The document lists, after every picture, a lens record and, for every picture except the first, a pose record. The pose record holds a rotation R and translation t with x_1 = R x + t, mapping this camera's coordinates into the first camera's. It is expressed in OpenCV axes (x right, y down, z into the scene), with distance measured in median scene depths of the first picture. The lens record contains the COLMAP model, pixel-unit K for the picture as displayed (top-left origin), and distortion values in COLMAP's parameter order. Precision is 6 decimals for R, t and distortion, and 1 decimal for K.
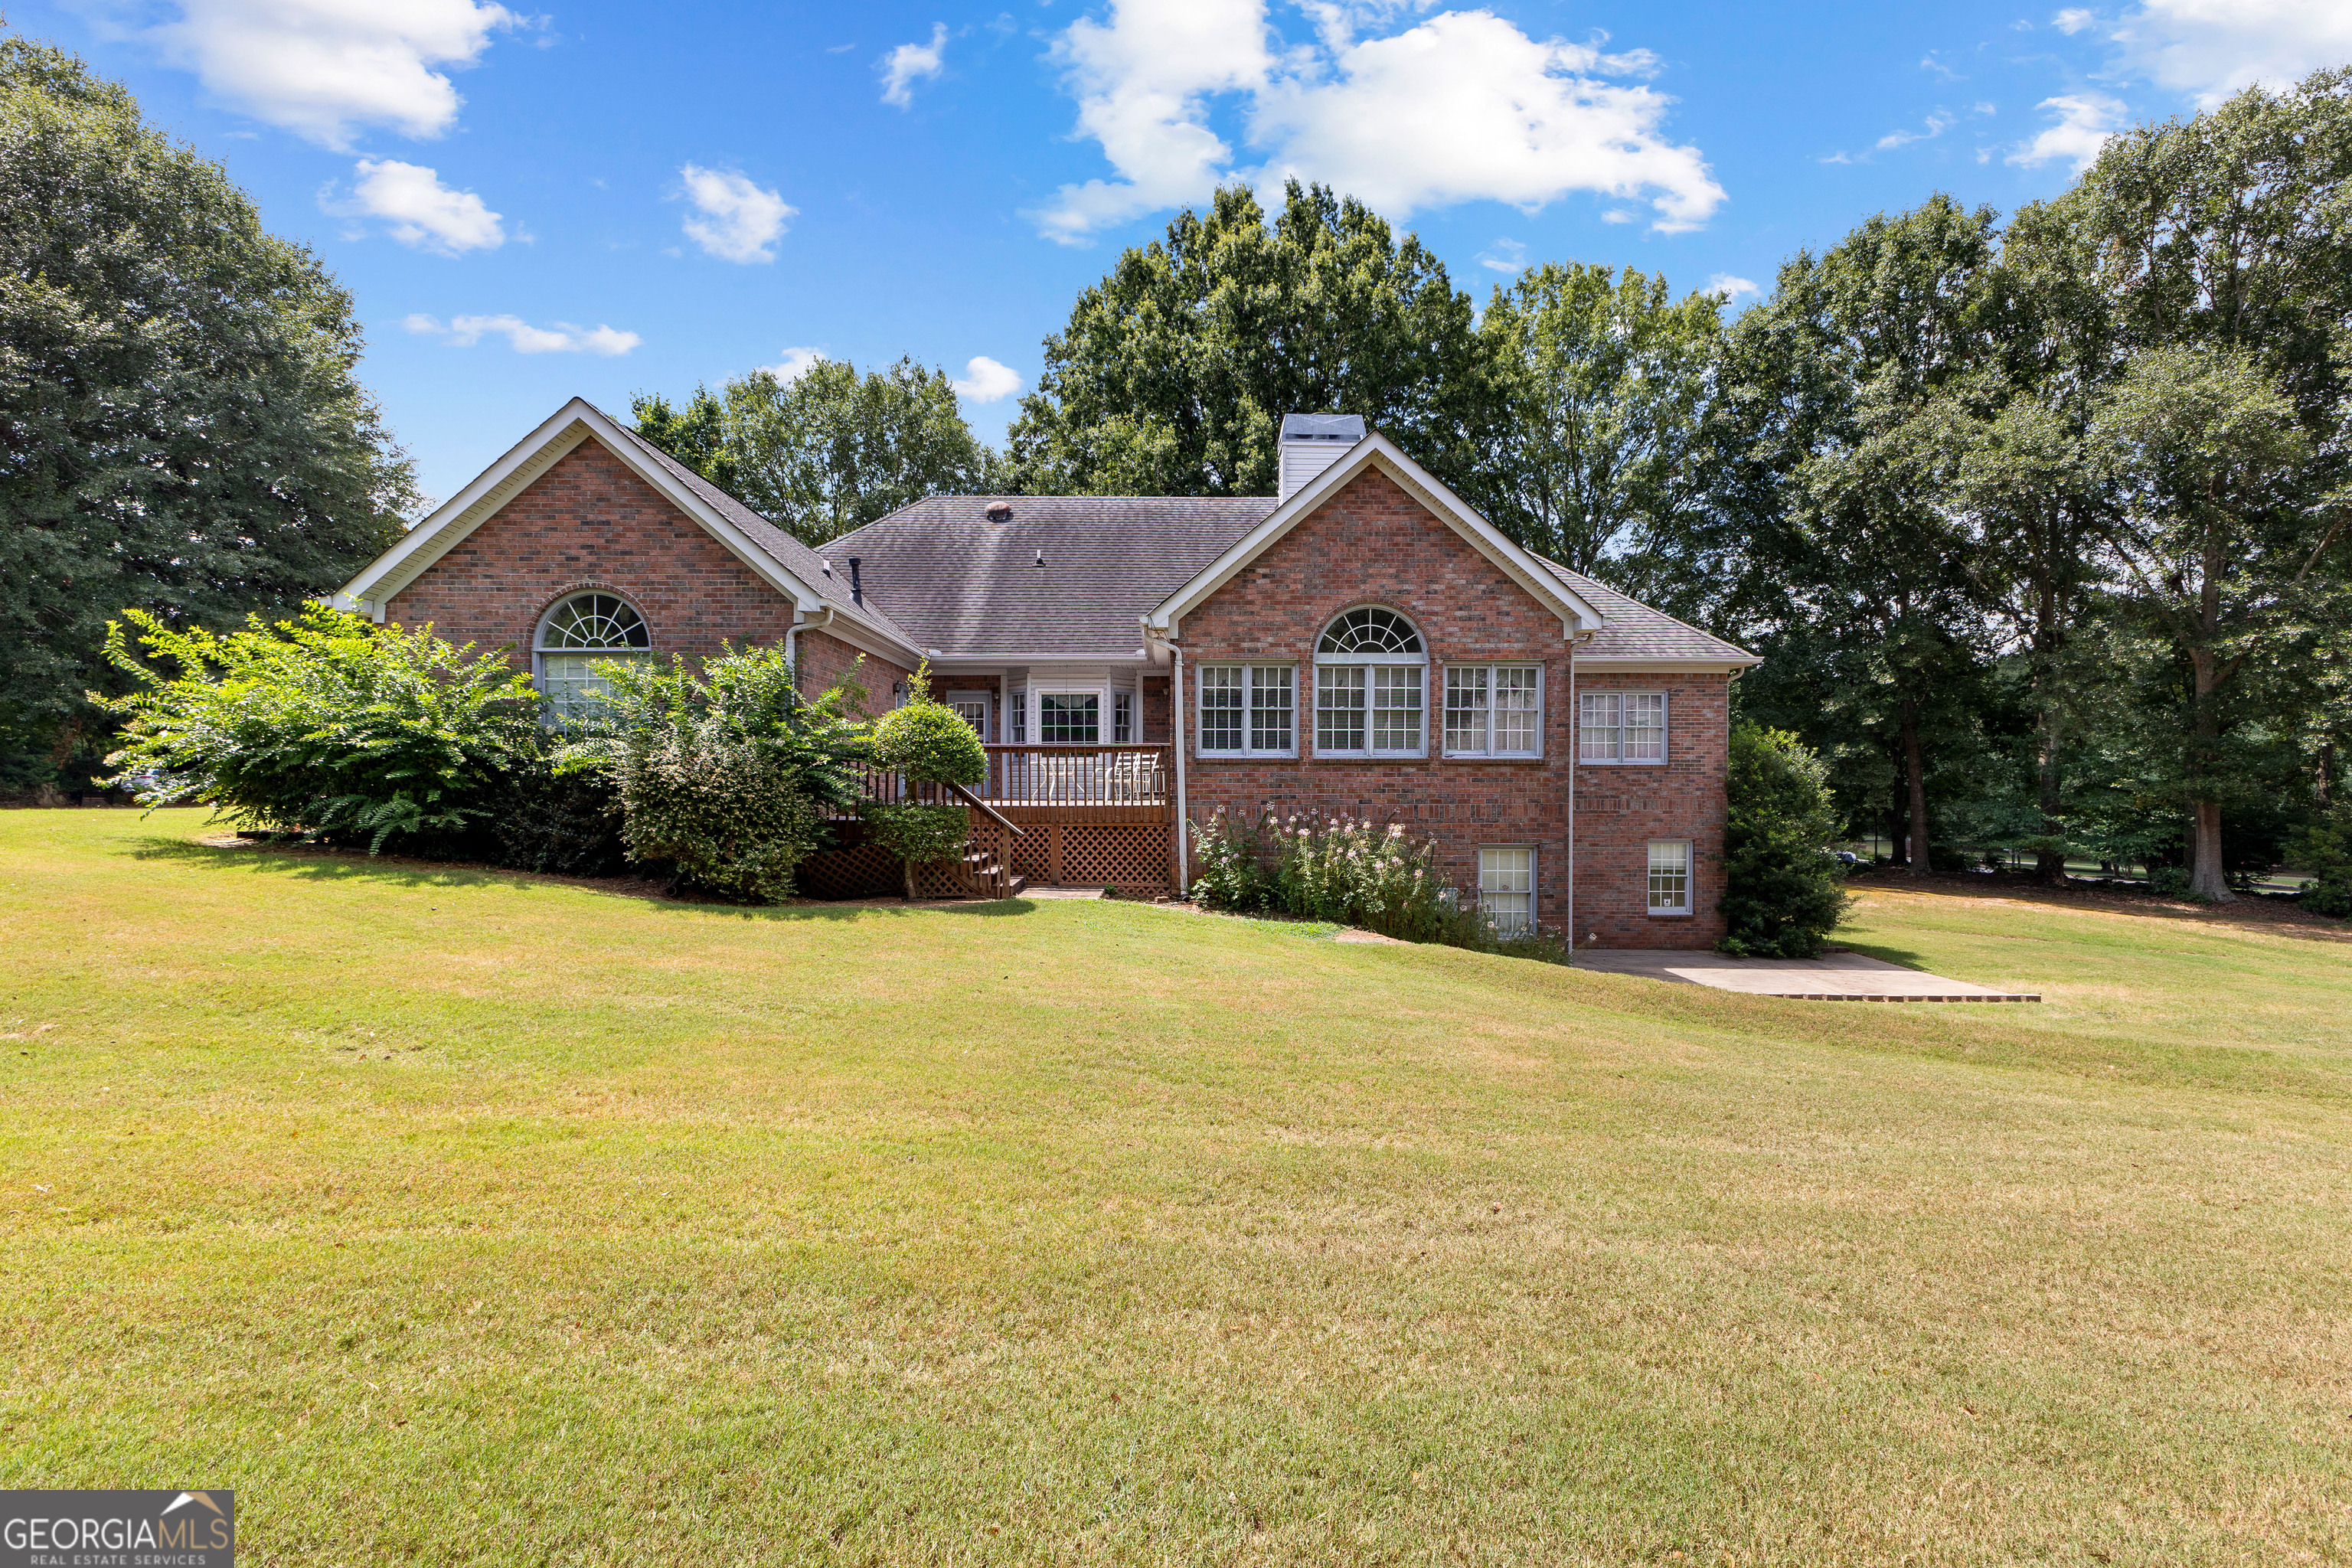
lens RADIAL K [[1090.9, 0, 1176.0], [0, 1090.9, 784.0], [0, 0, 1]] dist [-0.000765, 0.000019]
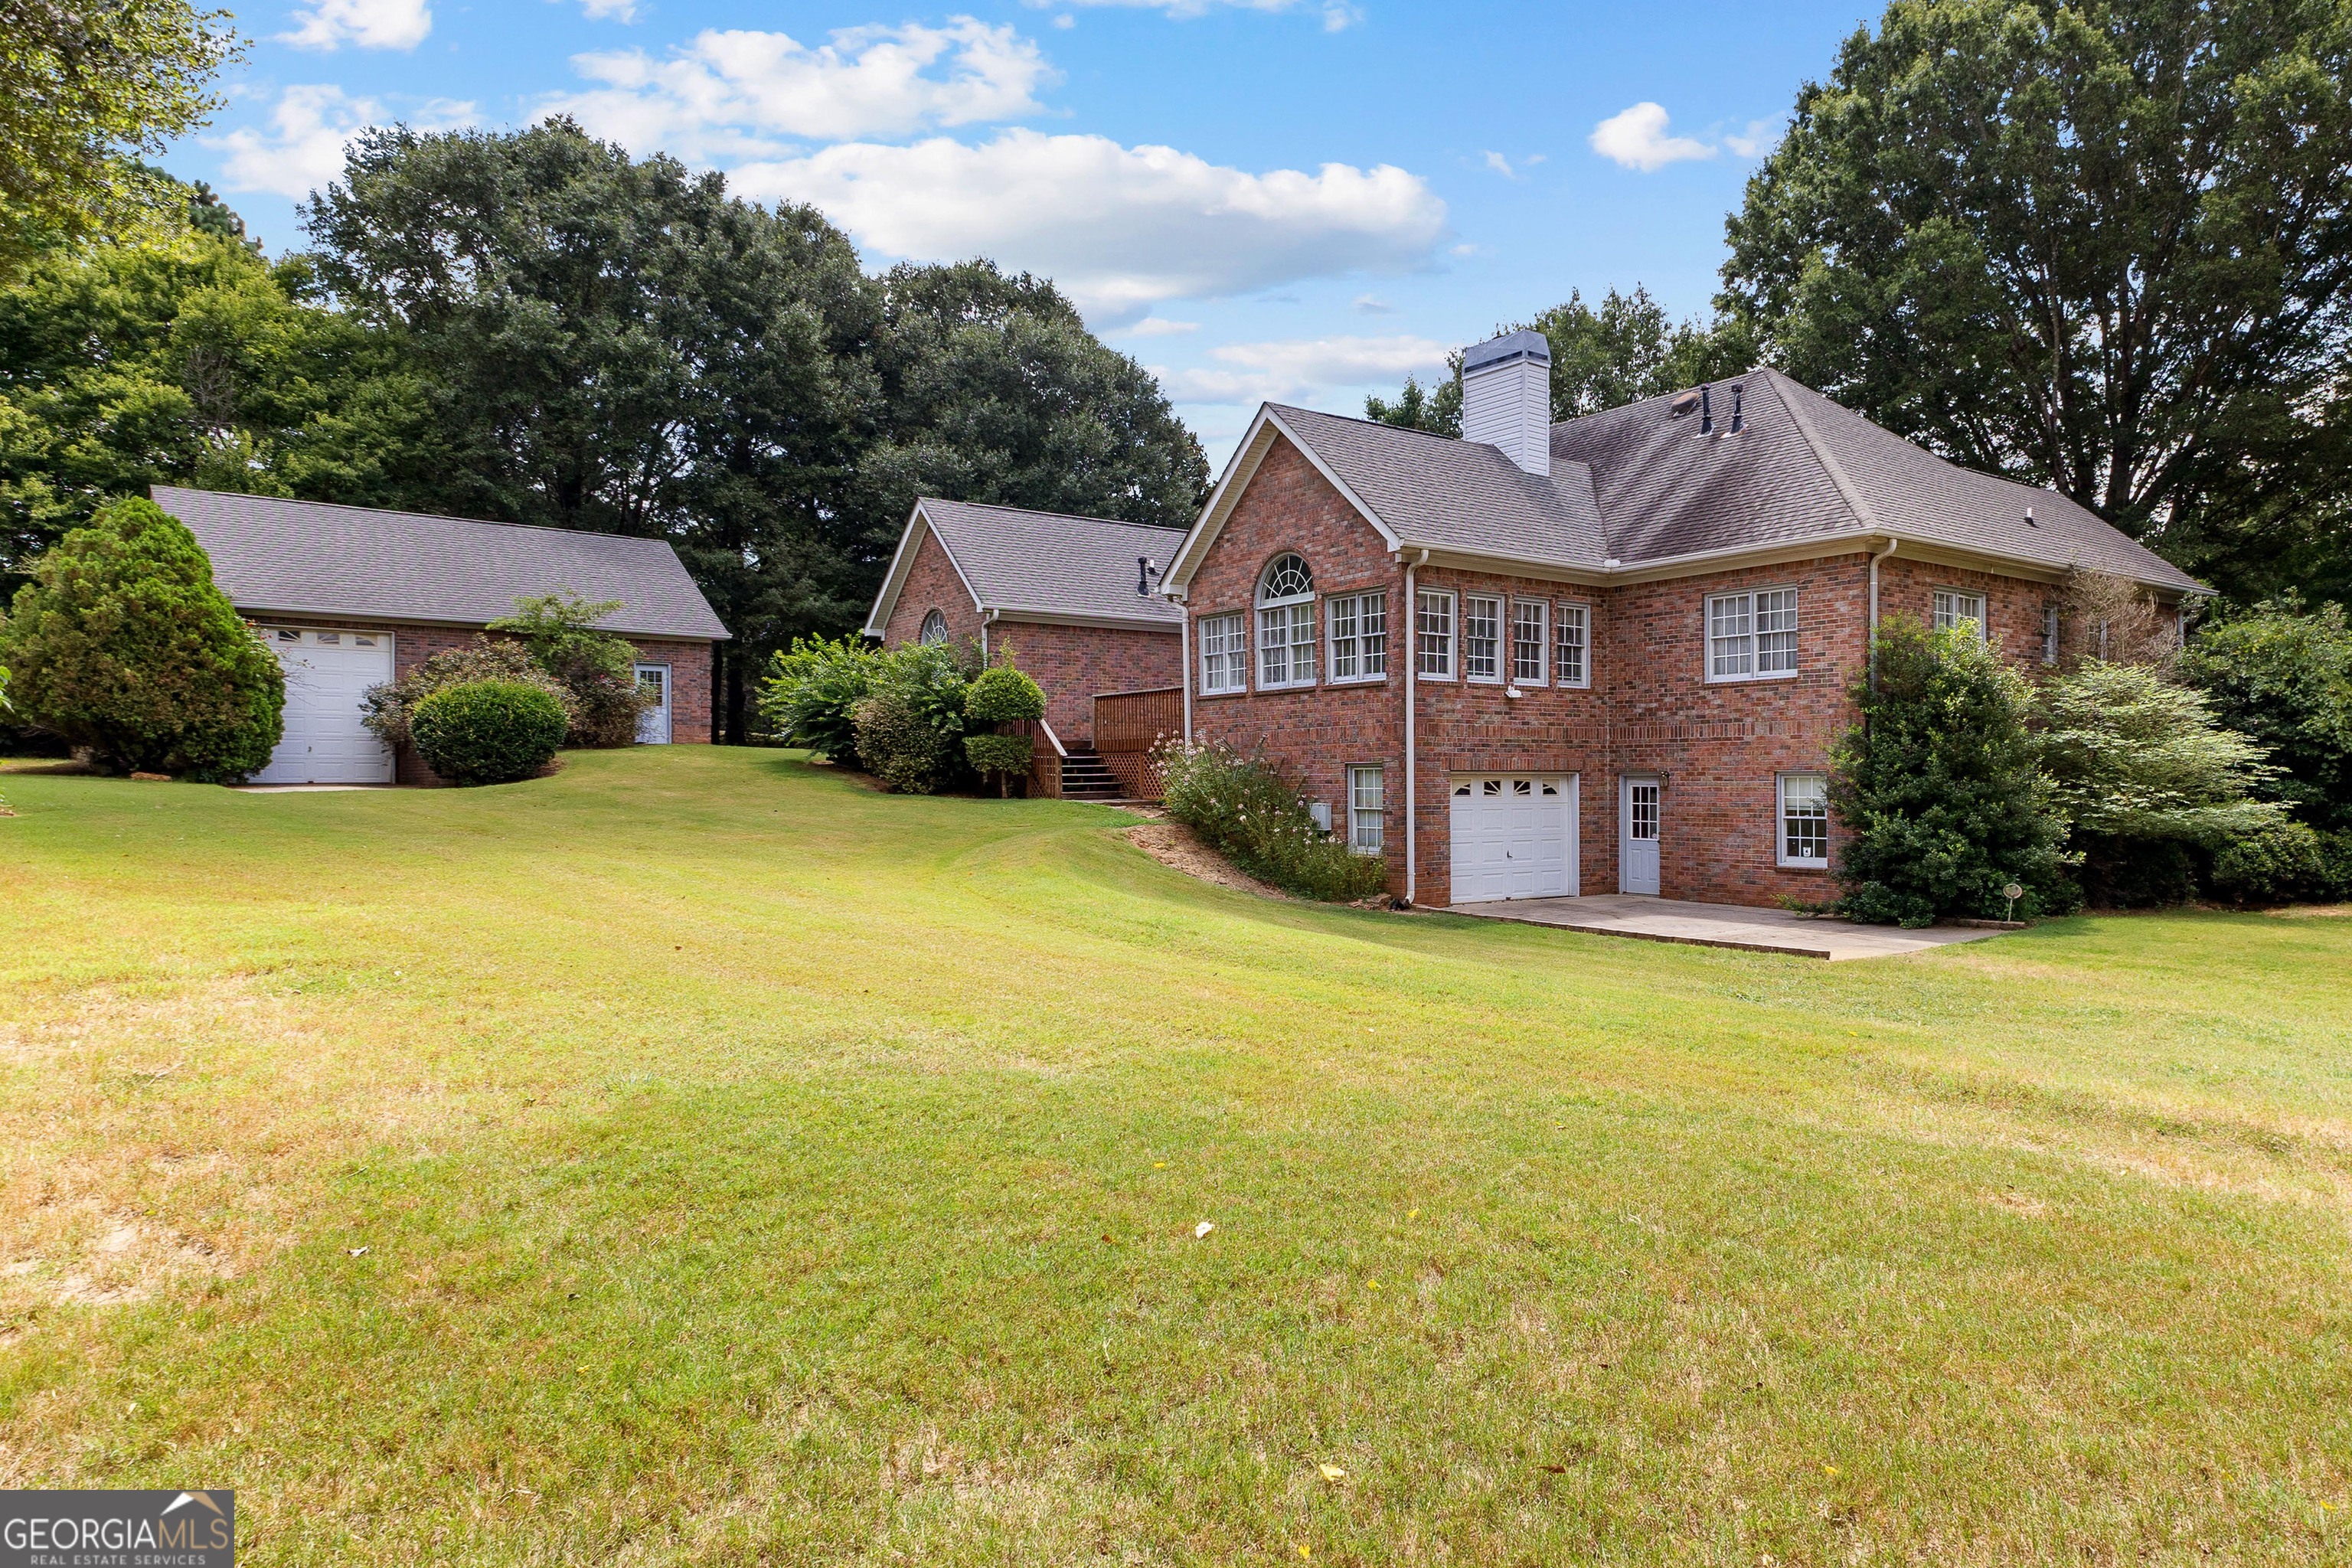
lens RADIAL K [[1396.9, 0, 1176.0], [0, 1396.9, 784.0], [0, 0, 1]] dist [0.149567, 0.000208]
pose [[0.619673, 0.007887, -0.784821, 1.252691], [0.001169, 0.999939, 0.010972, 0.060680], [0.784859, -0.007716, 0.619626, 0.000442]]
